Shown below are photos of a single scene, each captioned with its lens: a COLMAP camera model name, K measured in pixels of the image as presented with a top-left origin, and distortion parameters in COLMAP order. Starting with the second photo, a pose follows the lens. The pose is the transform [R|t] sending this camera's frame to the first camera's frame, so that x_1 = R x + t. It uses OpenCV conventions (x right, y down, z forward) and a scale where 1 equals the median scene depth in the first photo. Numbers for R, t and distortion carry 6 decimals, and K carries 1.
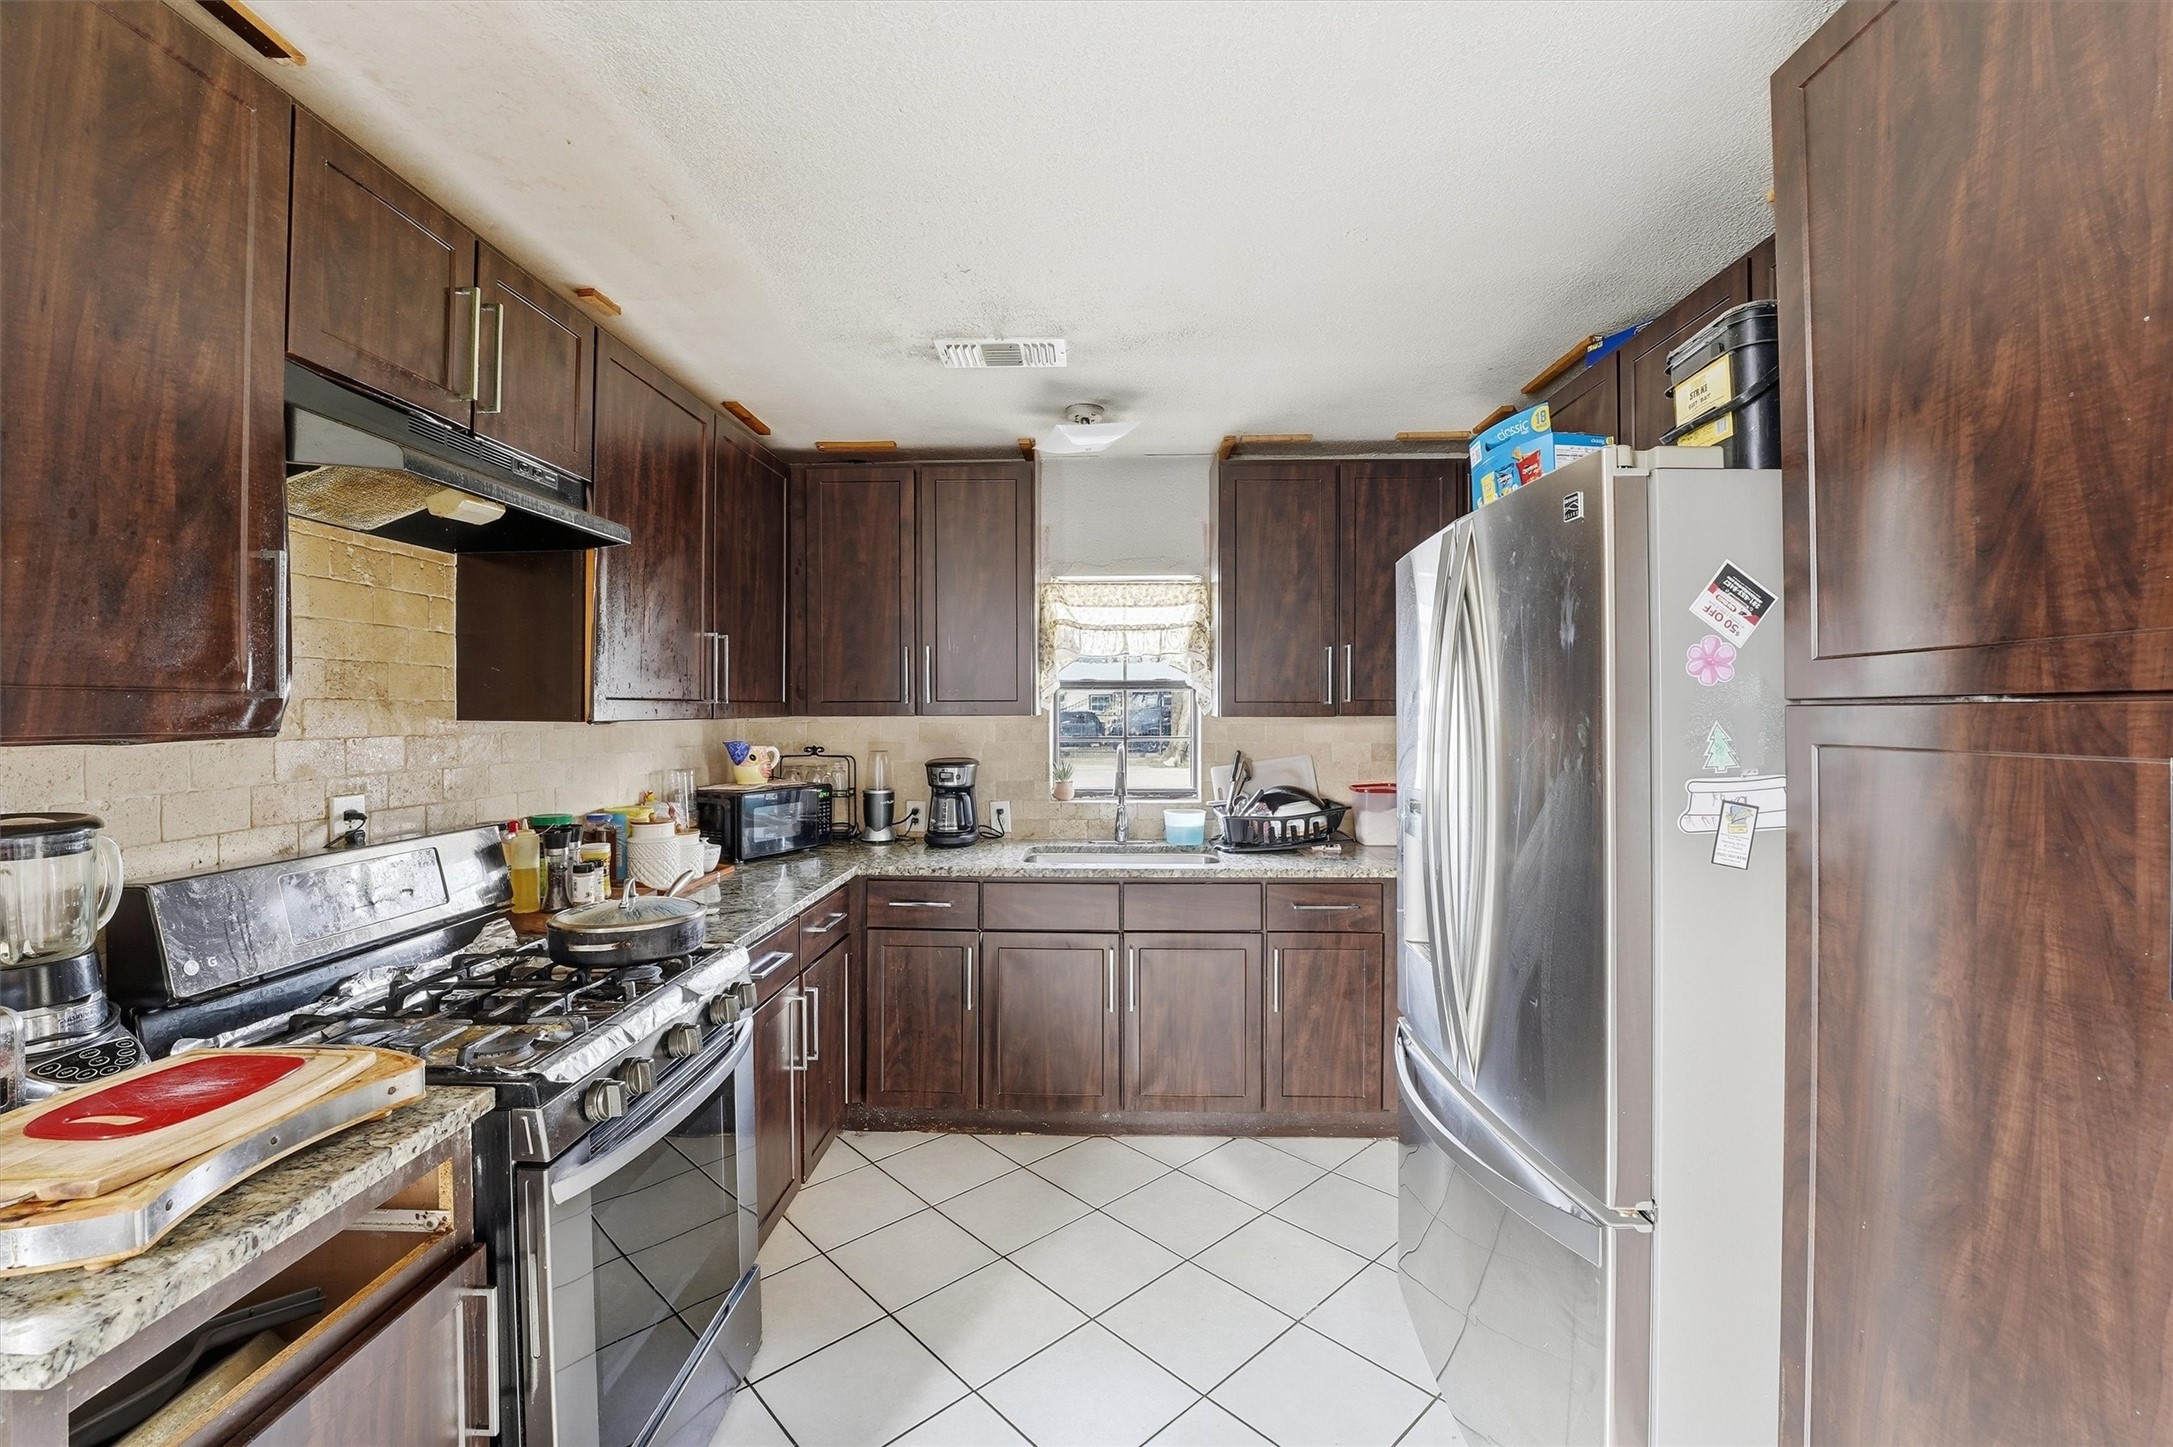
lens RADIAL K [[905.9, 0, 1092.0], [0, 905.9, 711.3], [0, 0, 1]] dist [-0.050873, 0.014108]
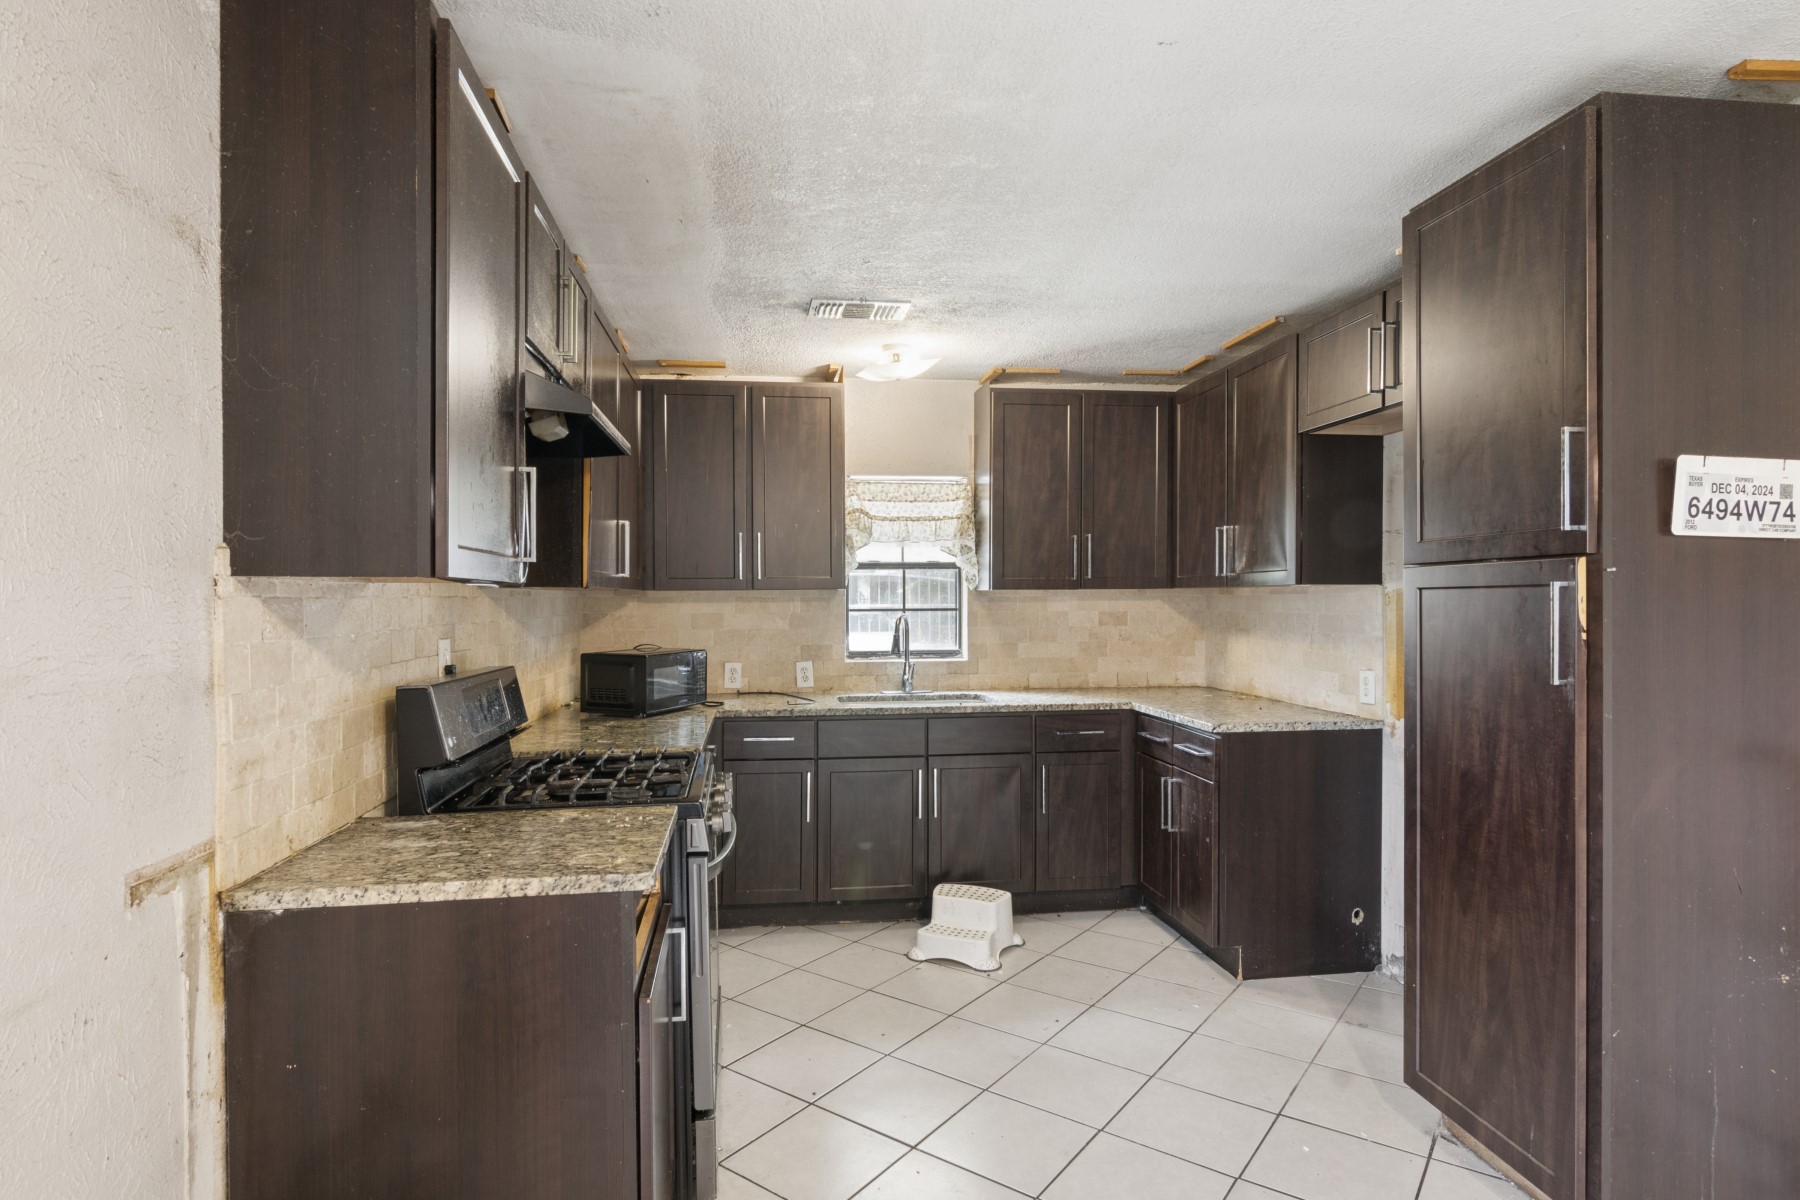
lens RADIAL K [[939.2, 0, 880.8], [0, 939.2, 610.3], [0, 0, 1]] dist [-0.000250, -0.000397]
pose [[0.987278, -0.004034, 0.158952, -0.244604], [0.002462, 0.999946, 0.010086, 0.023553], [-0.158984, -0.009566, 0.987235, -0.310348]]
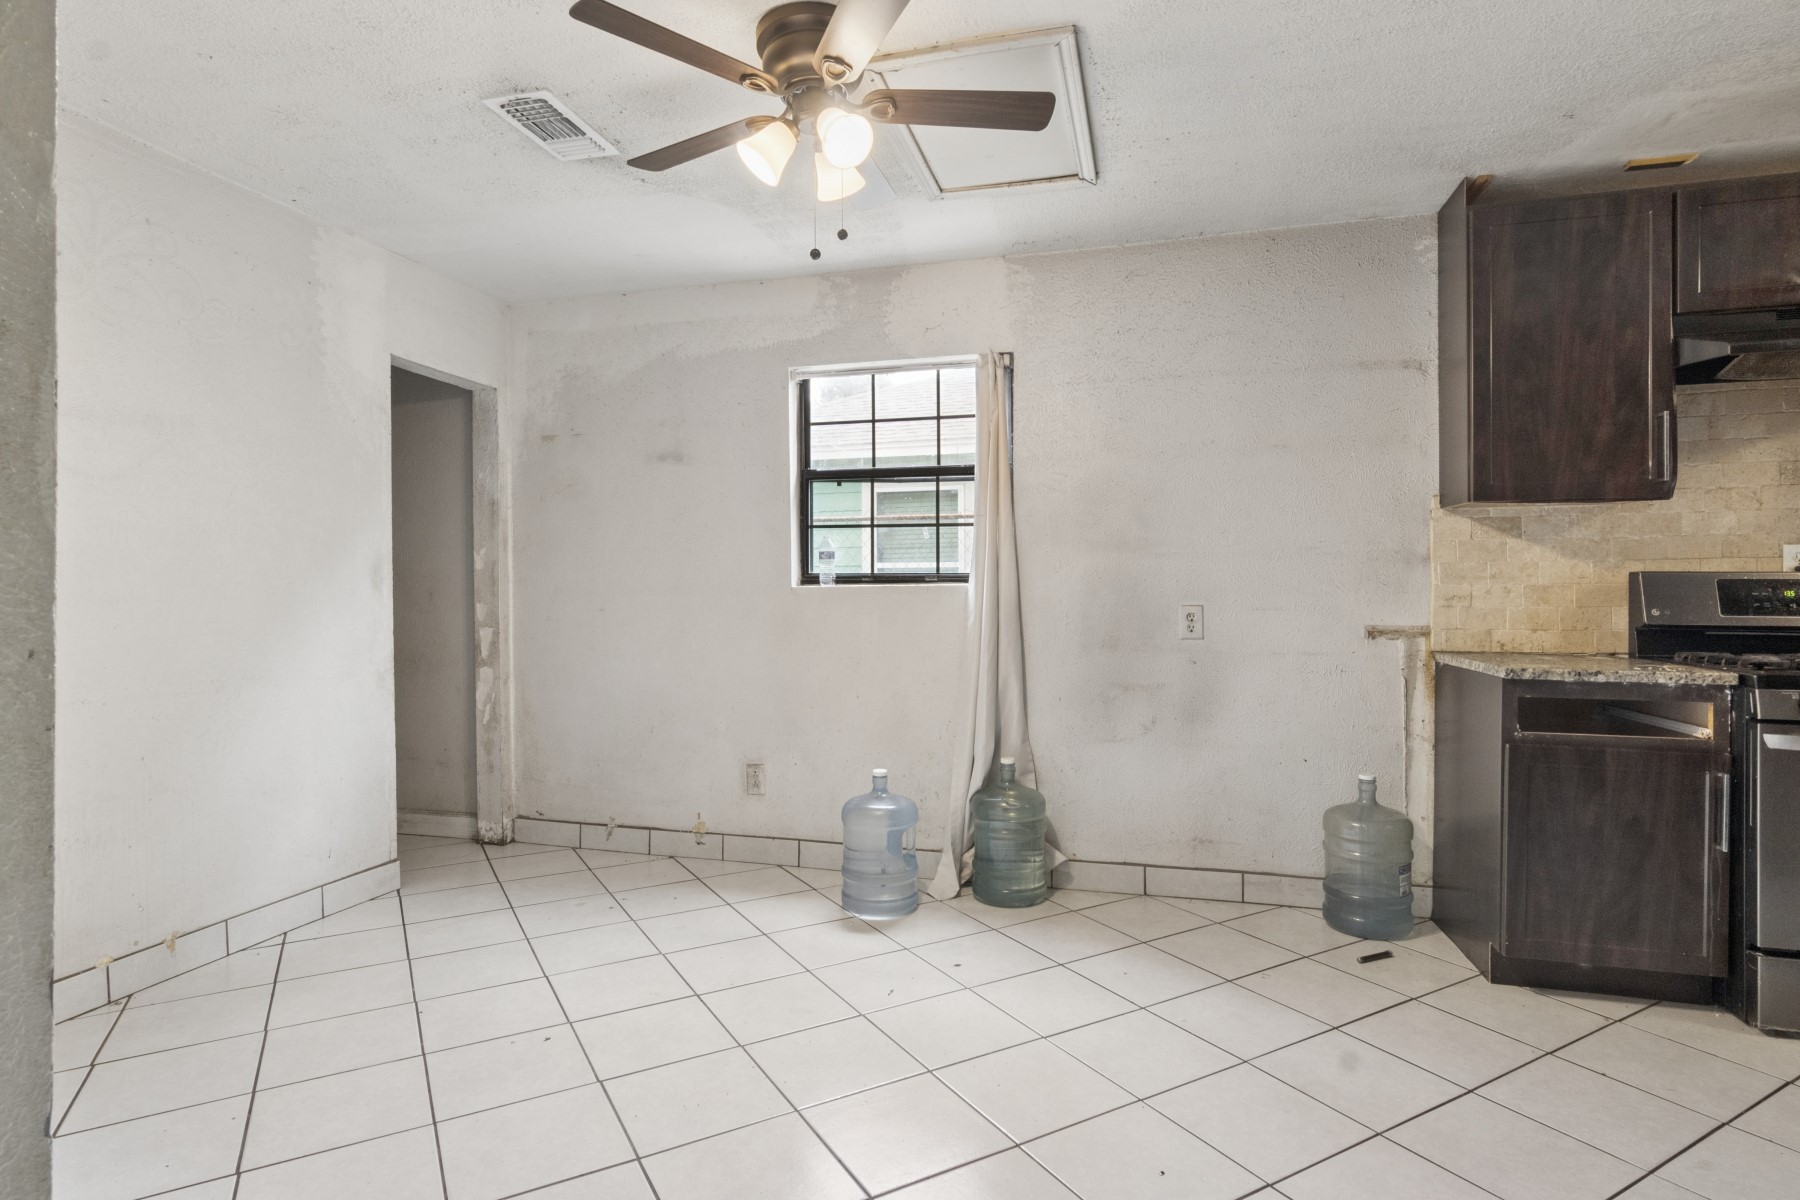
lens RADIAL K [[924.7, 0, 886.3], [0, 924.7, 578.5], [0, 0, 1]] dist [-0.000267, -0.001116]
pose [[-0.243368, 0.000553, -0.969934, 0.709015], [0.005116, 0.999987, -0.000714, 0.089306], [0.969920, -0.005136, -0.243368, -0.122470]]
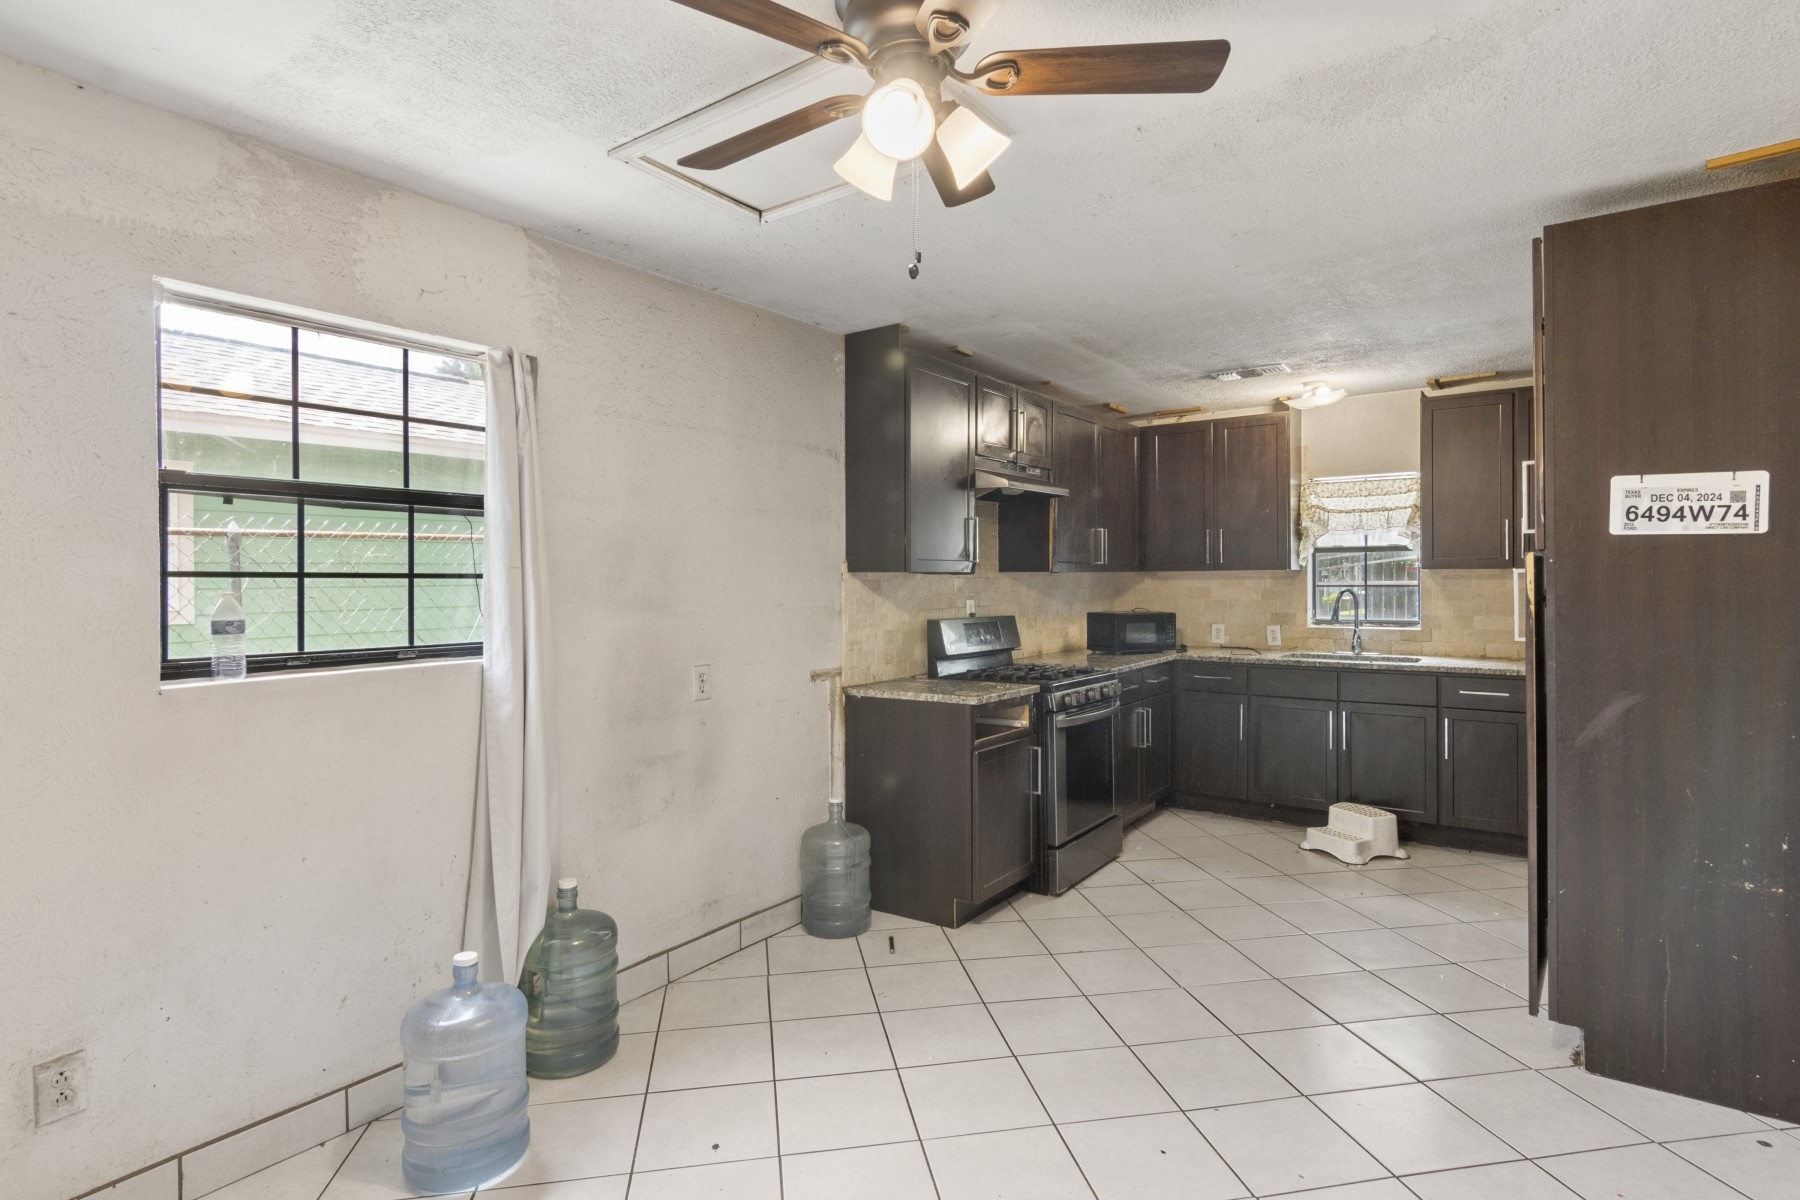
lens RADIAL K [[924.7, 0, 886.3], [0, 924.7, 578.5], [0, 0, 1]] dist [-0.000267, -0.001116]
pose [[0.822335, -0.002878, -0.568996, 0.312674], [0.004705, 0.999987, 0.001742, 0.016280], [0.568984, -0.004109, 0.822338, -0.843299]]
